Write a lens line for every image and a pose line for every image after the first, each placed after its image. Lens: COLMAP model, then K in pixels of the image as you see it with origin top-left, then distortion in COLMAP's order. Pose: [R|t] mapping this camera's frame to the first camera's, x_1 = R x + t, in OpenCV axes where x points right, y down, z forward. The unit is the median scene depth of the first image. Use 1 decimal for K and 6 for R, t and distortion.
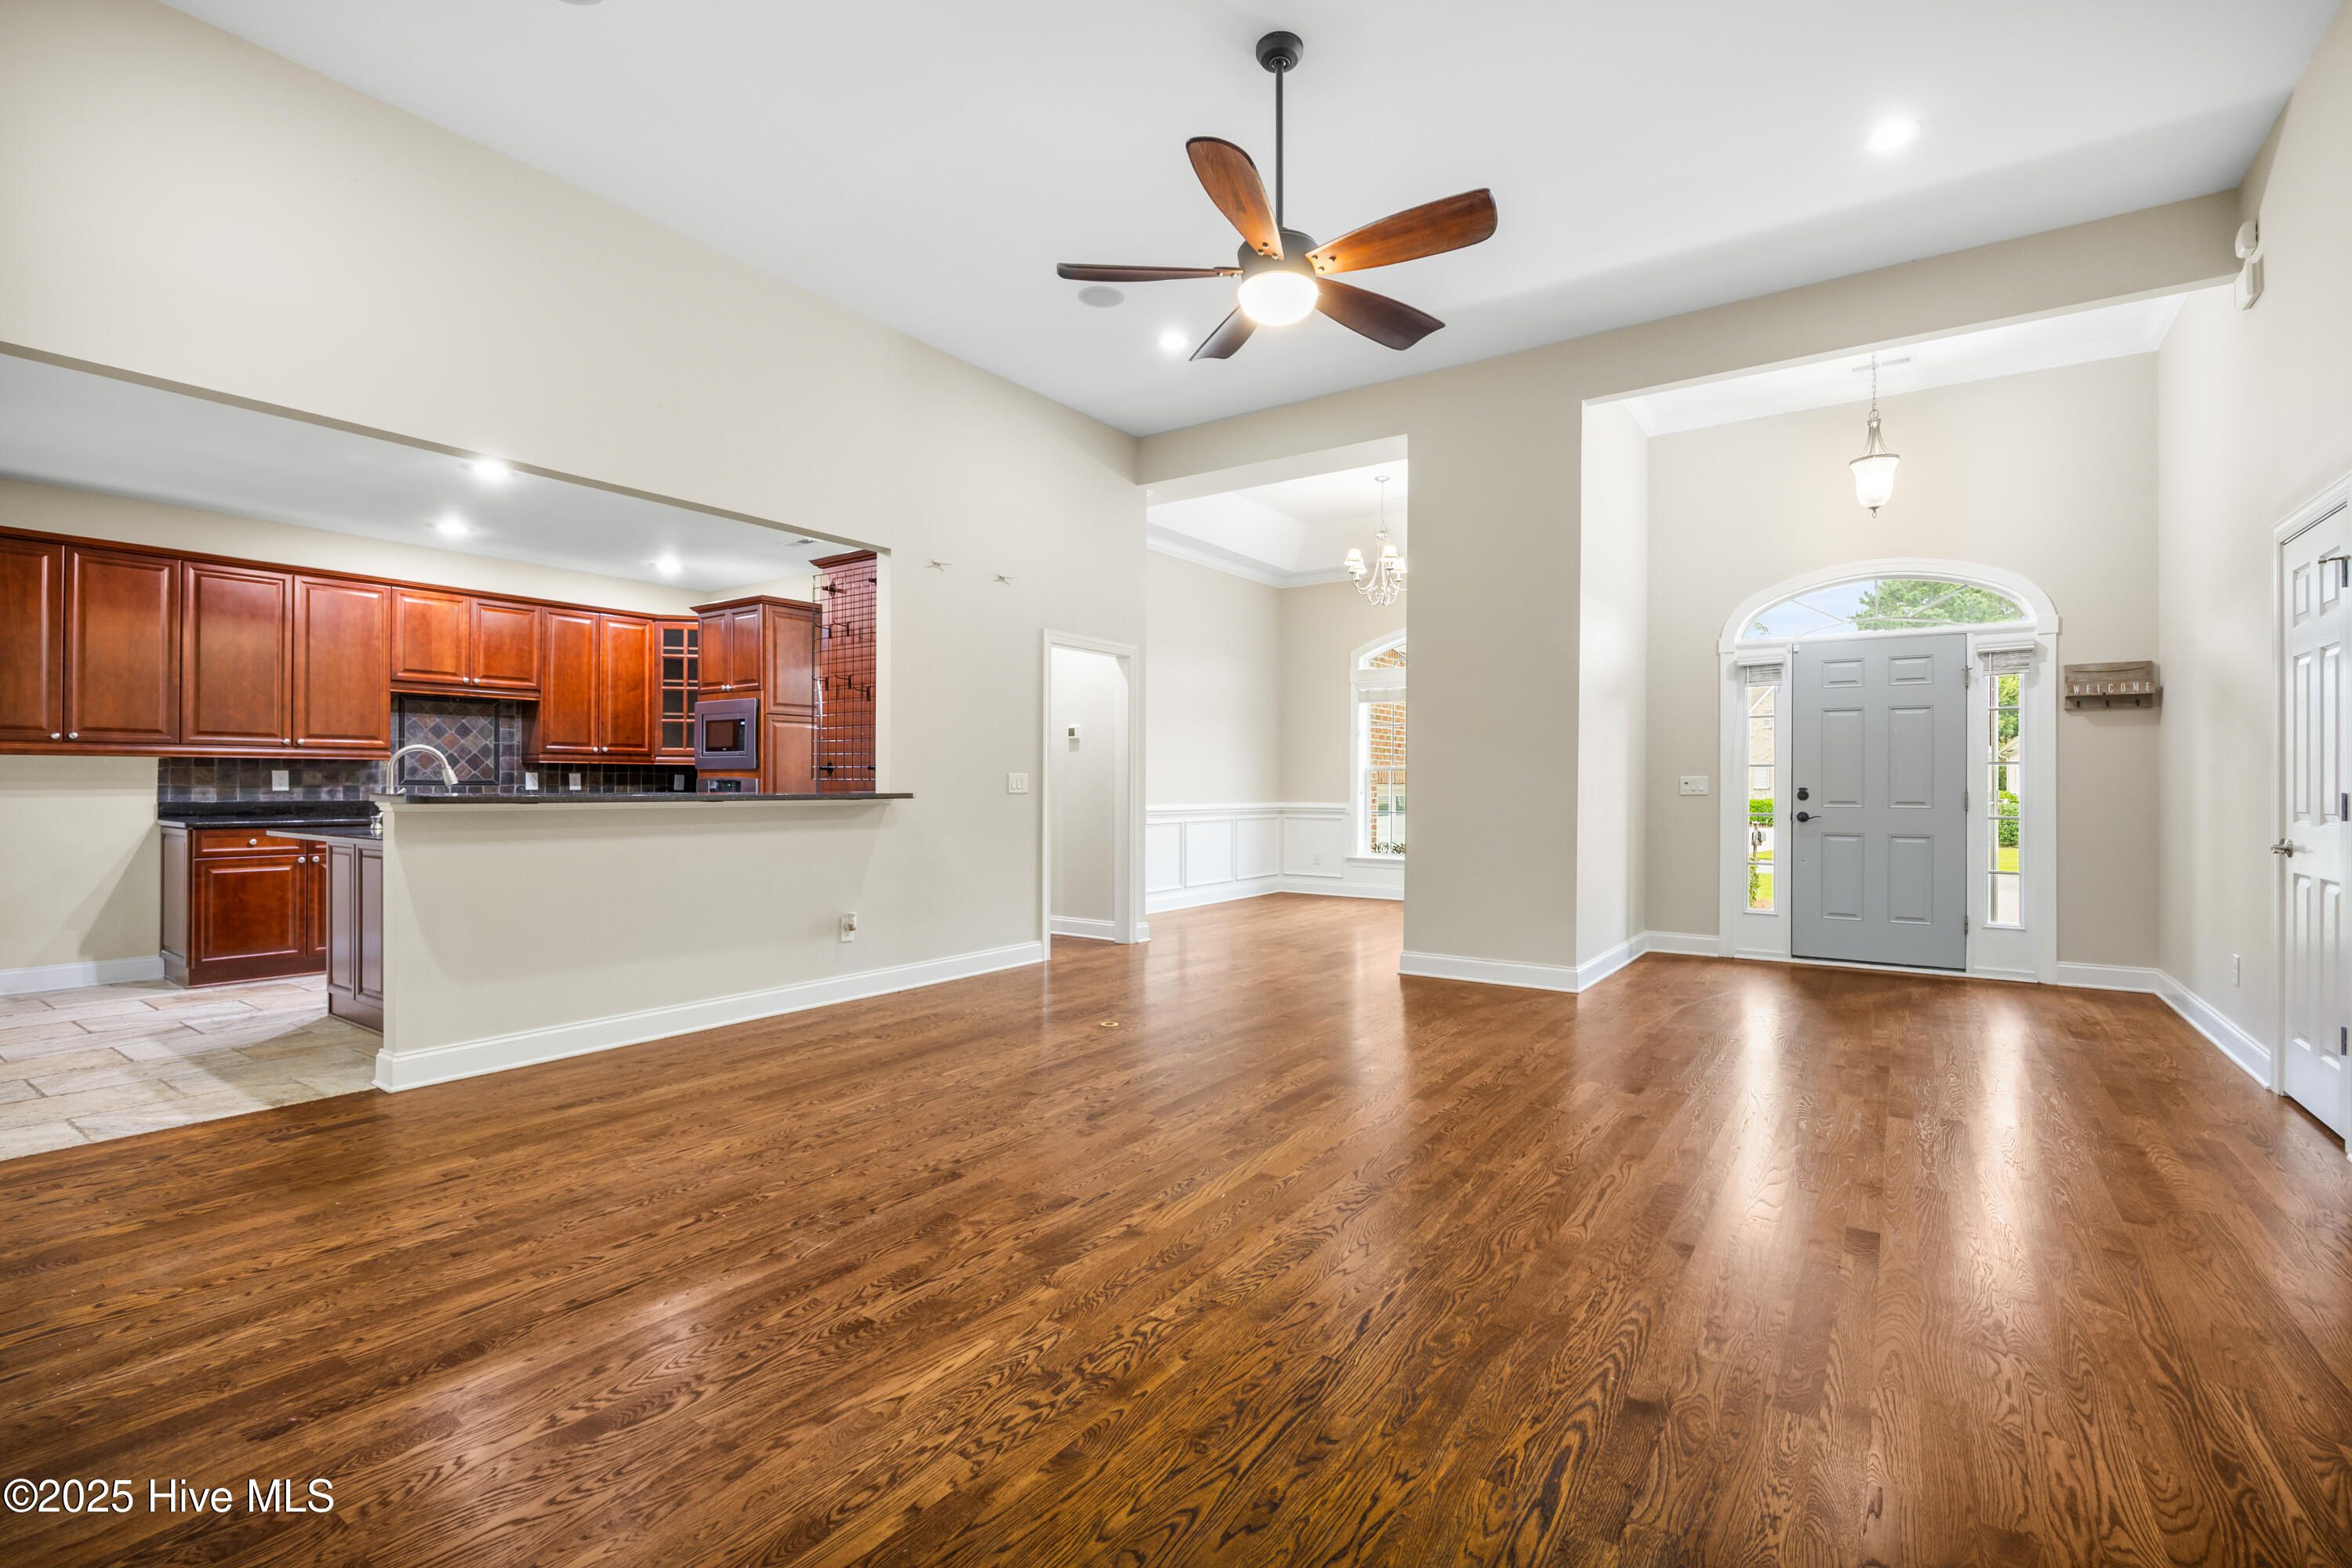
lens RADIAL K [[1044.9, 0, 1180.6], [0, 1044.9, 784.9], [0, 0, 1]] dist [-0.013877, 0.000936]
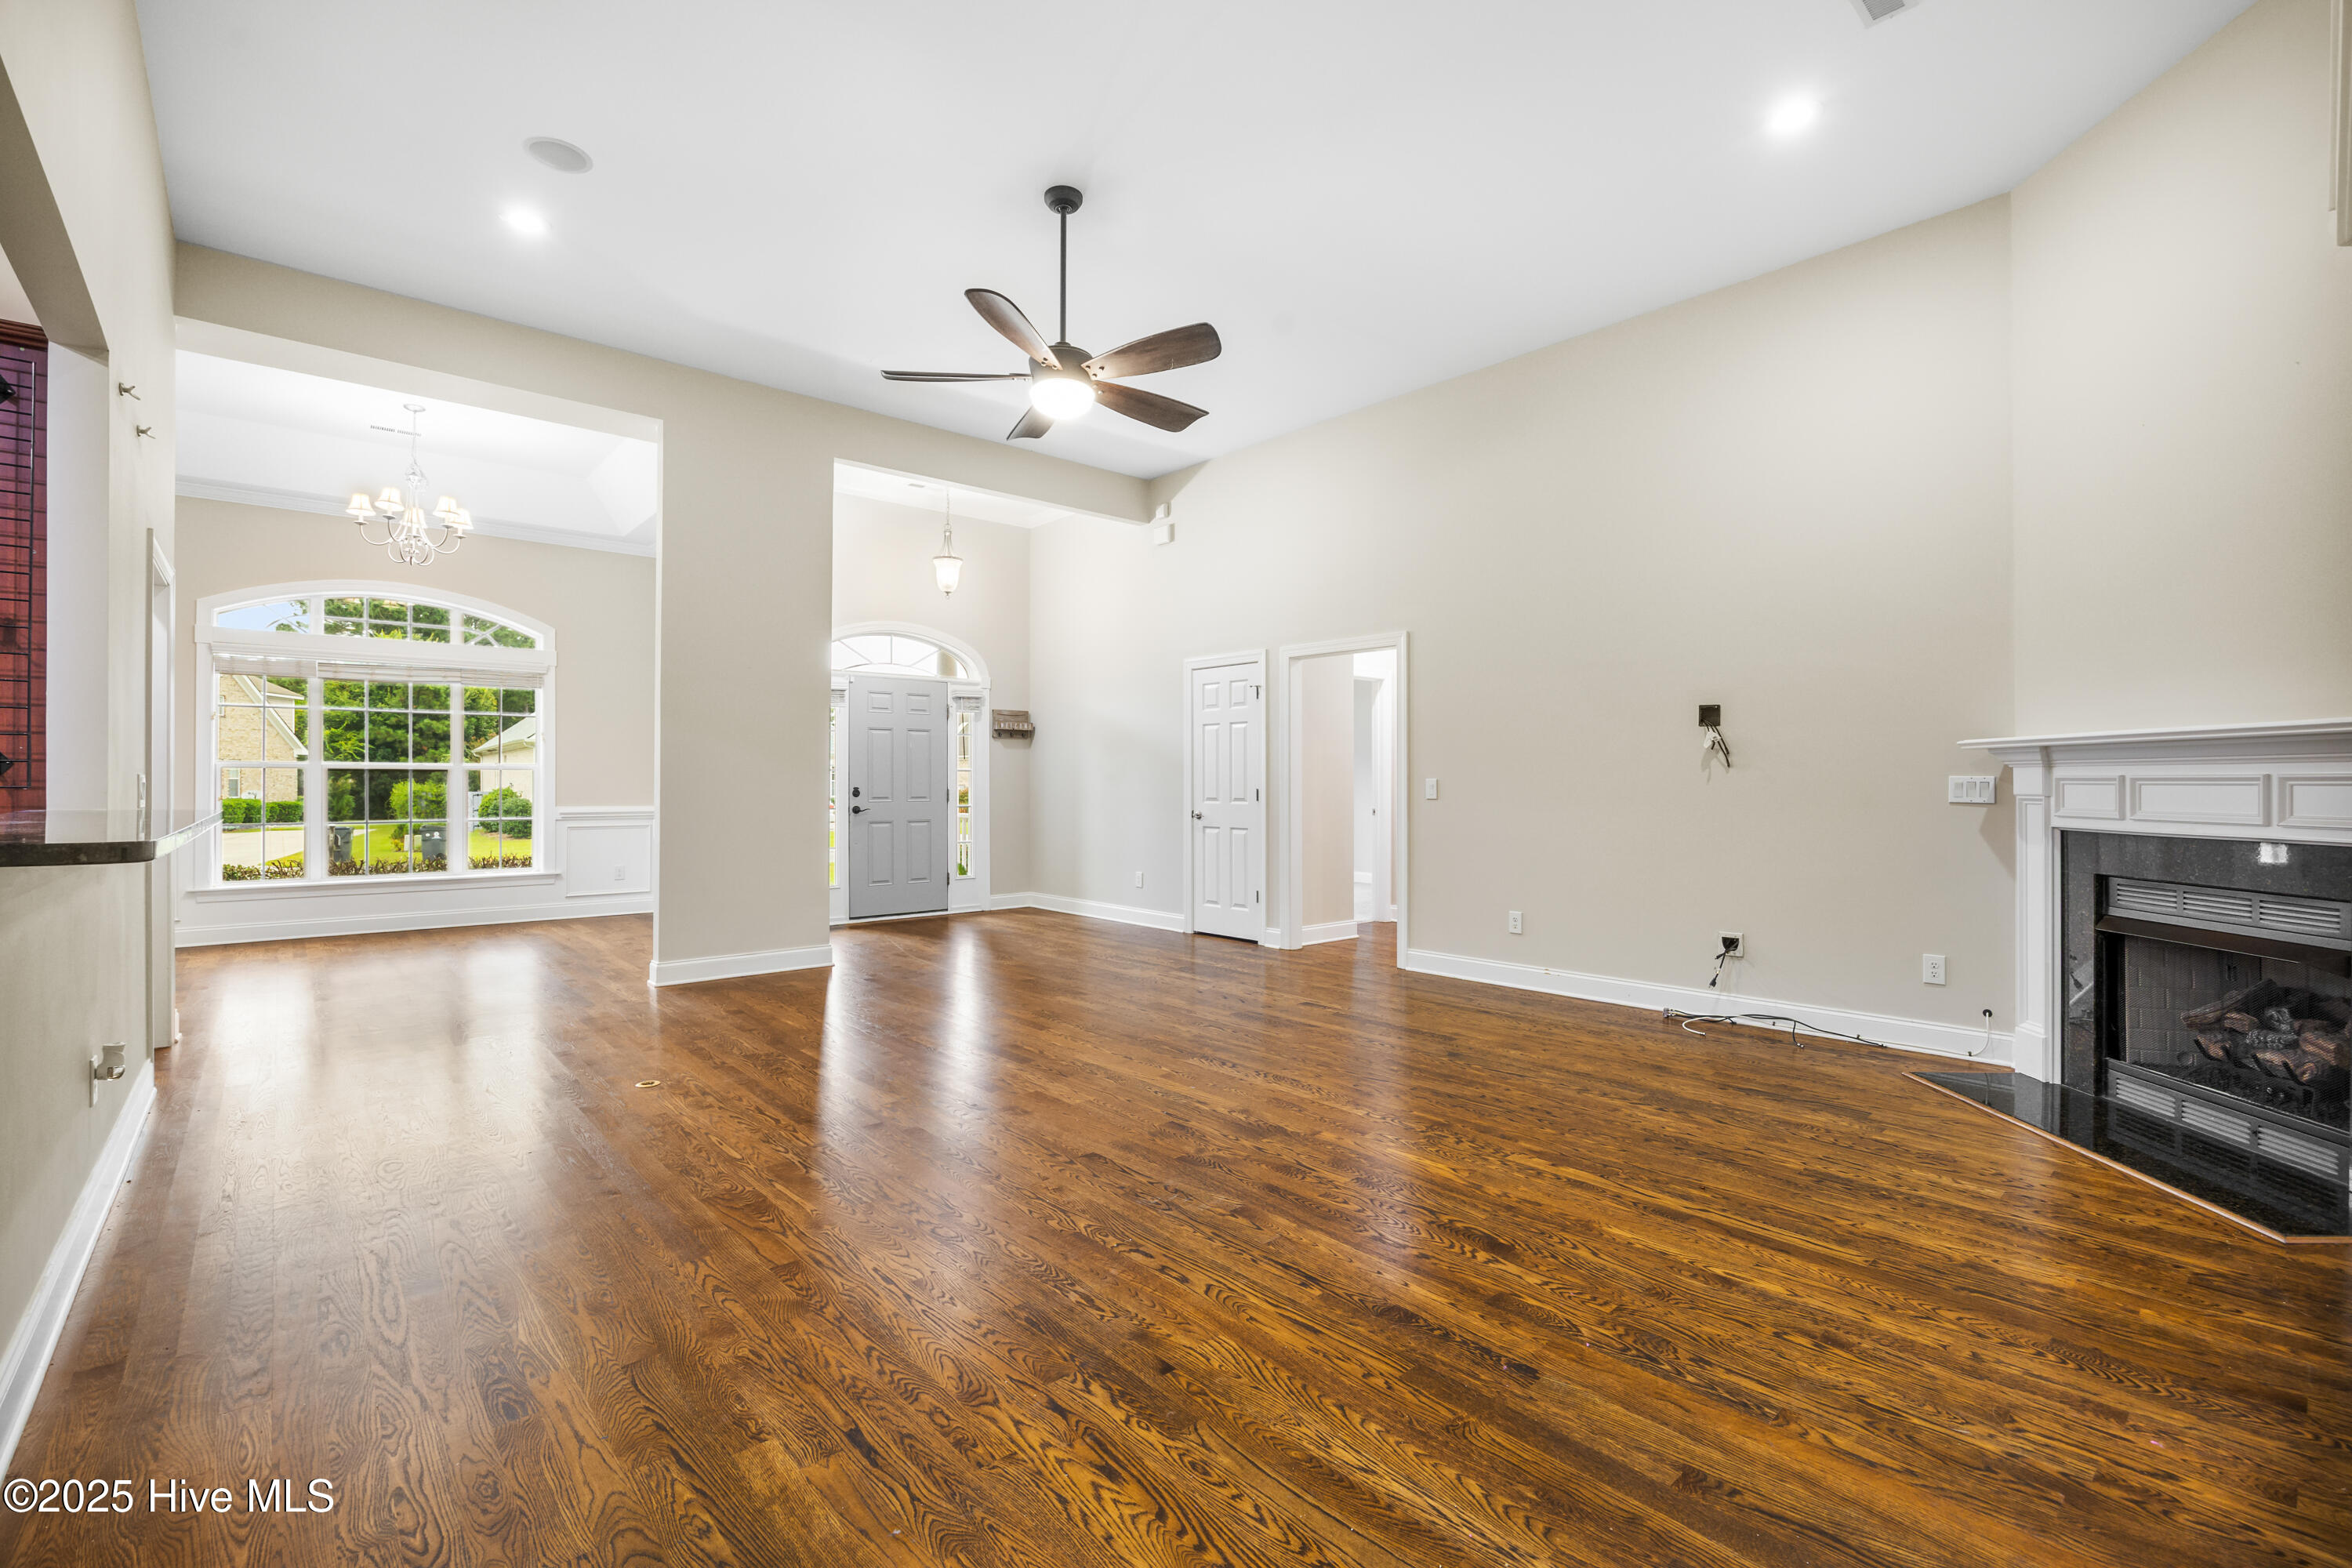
lens RADIAL K [[1044.9, 0, 1185.6], [0, 1044.9, 781.1], [0, 0, 1]] dist [-0.013877, 0.000936]
pose [[0.228230, -0.002215, 0.973605, -1.616456], [0.002324, 0.999996, 0.001731, -0.017615], [-0.973605, 0.001868, 0.228234, 0.856461]]
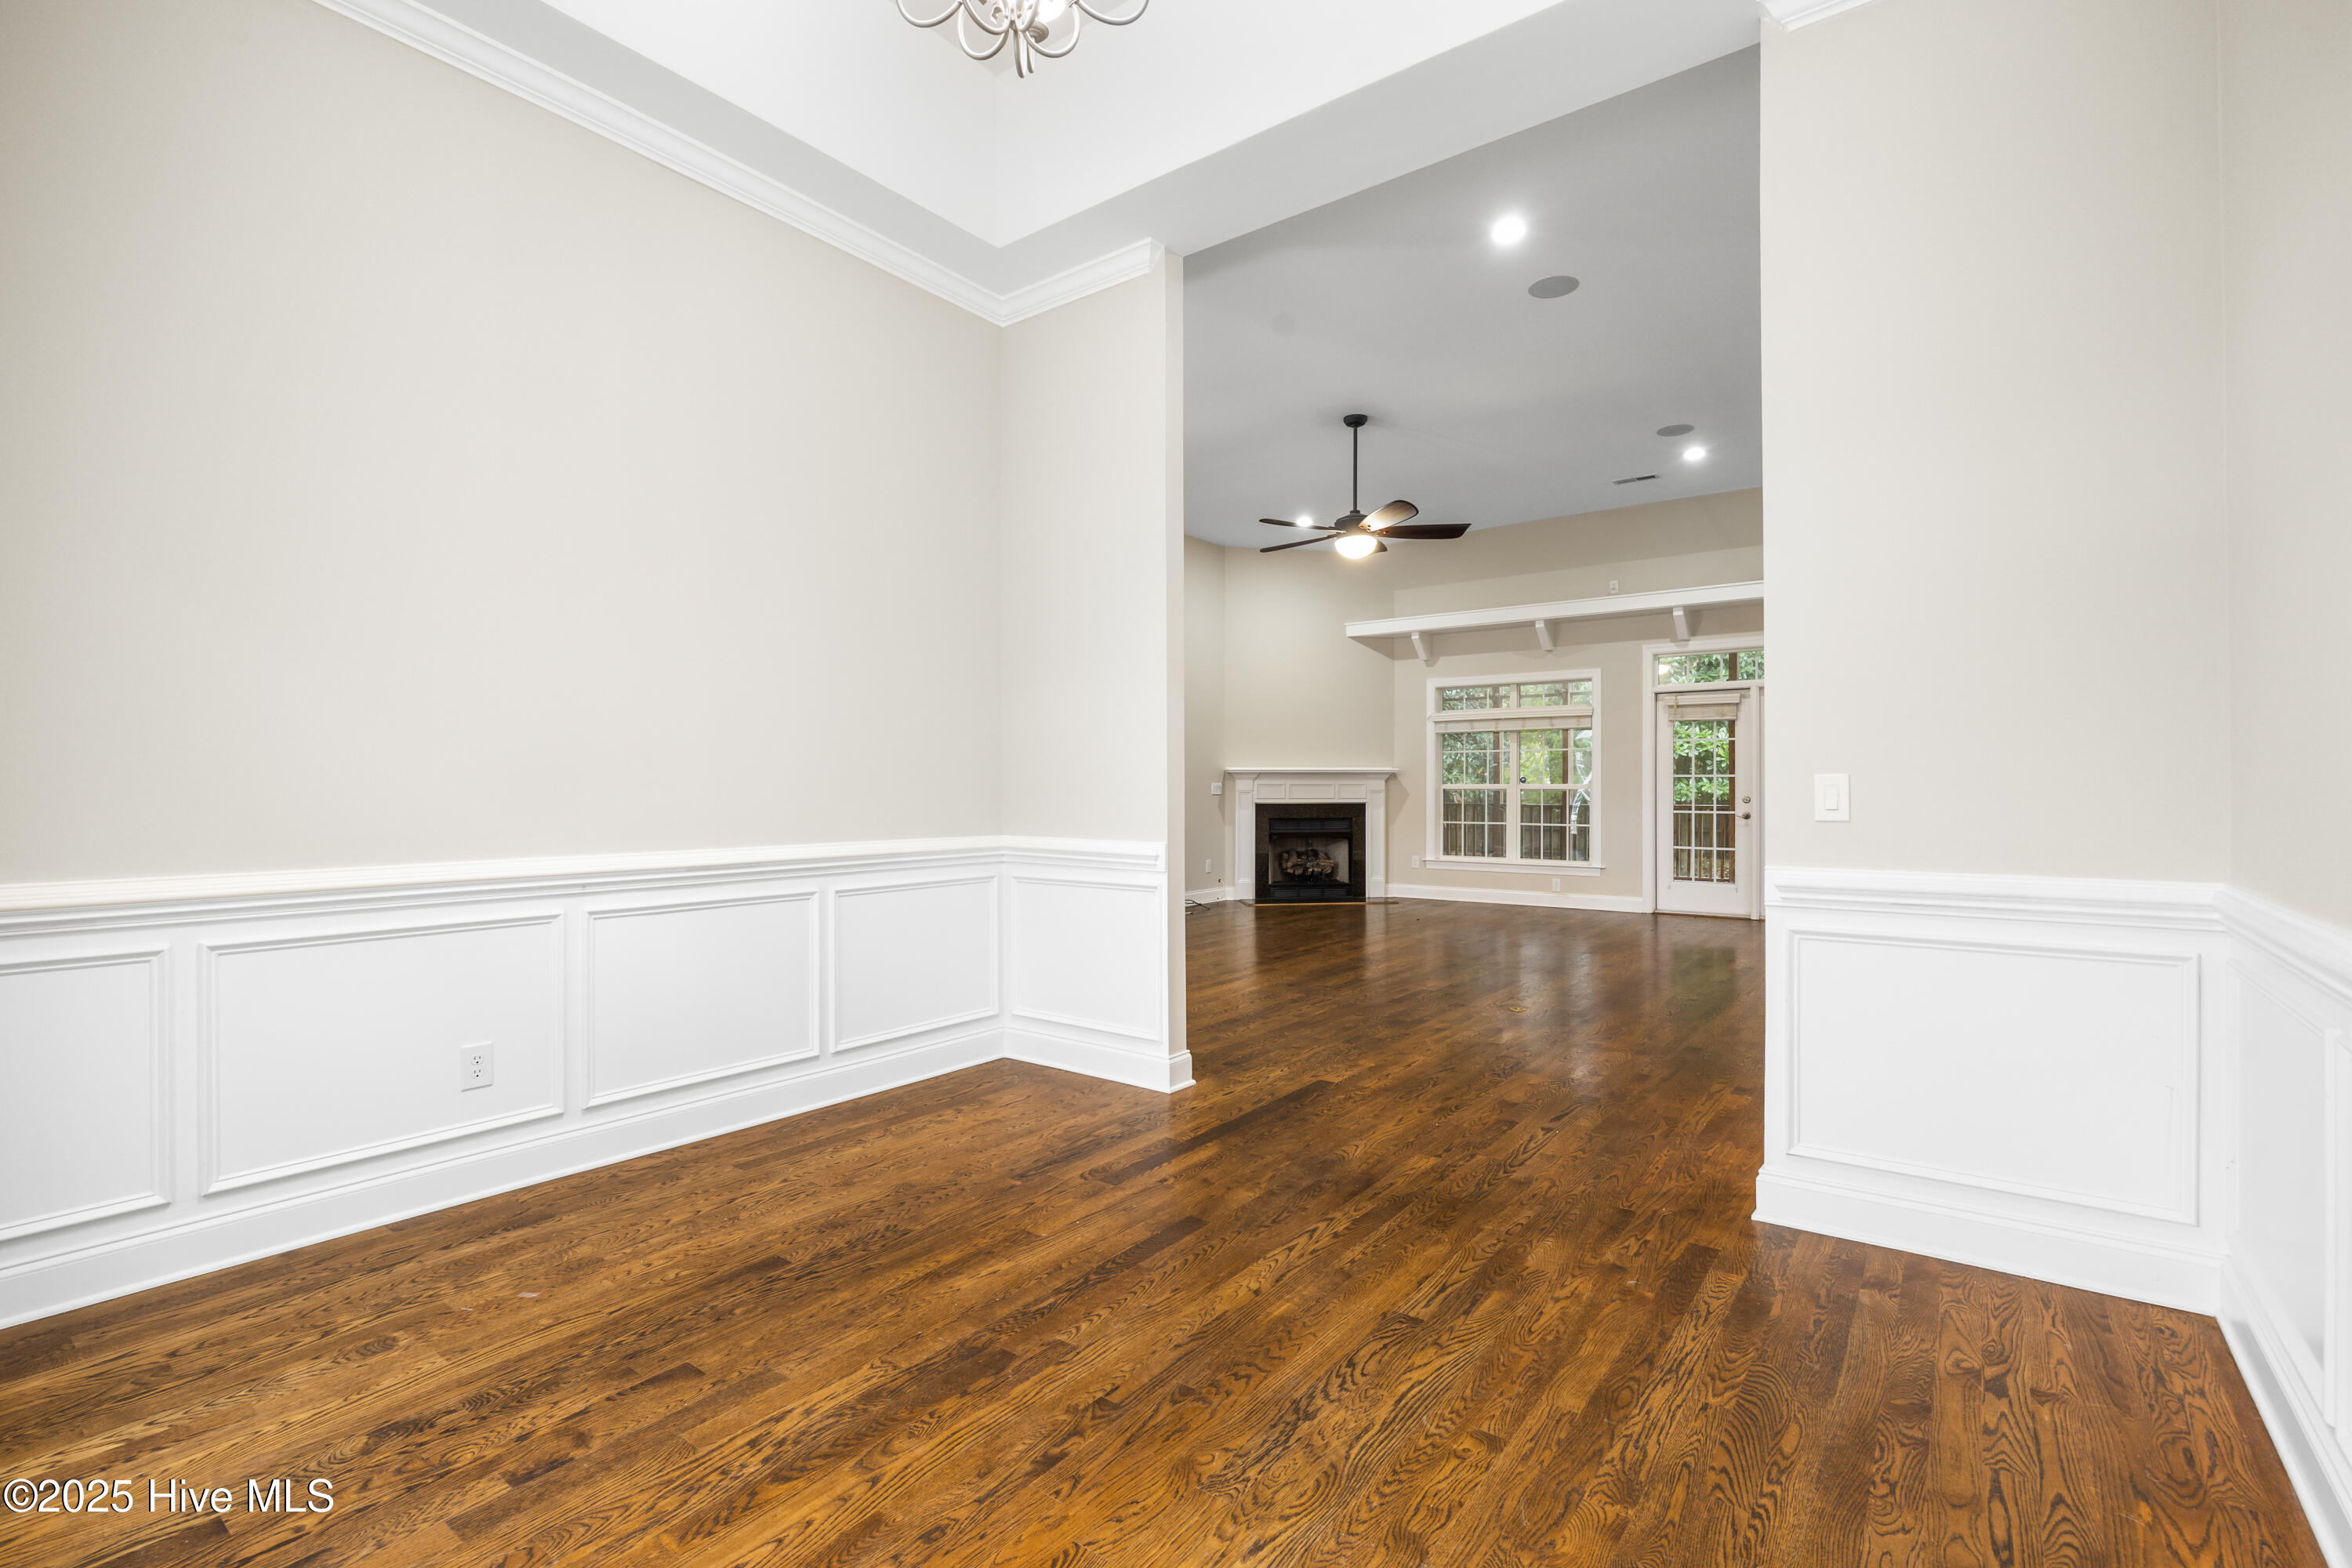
lens RADIAL K [[1044.9, 0, 1193.7], [0, 1044.9, 789.2], [0, 0, 1]] dist [-0.013877, 0.000936]
pose [[-0.999745, -0.002914, 0.022371, 0.519095], [-0.002815, 0.999986, 0.004453, -0.015278], [-0.022384, 0.004389, -0.999740, 4.437781]]
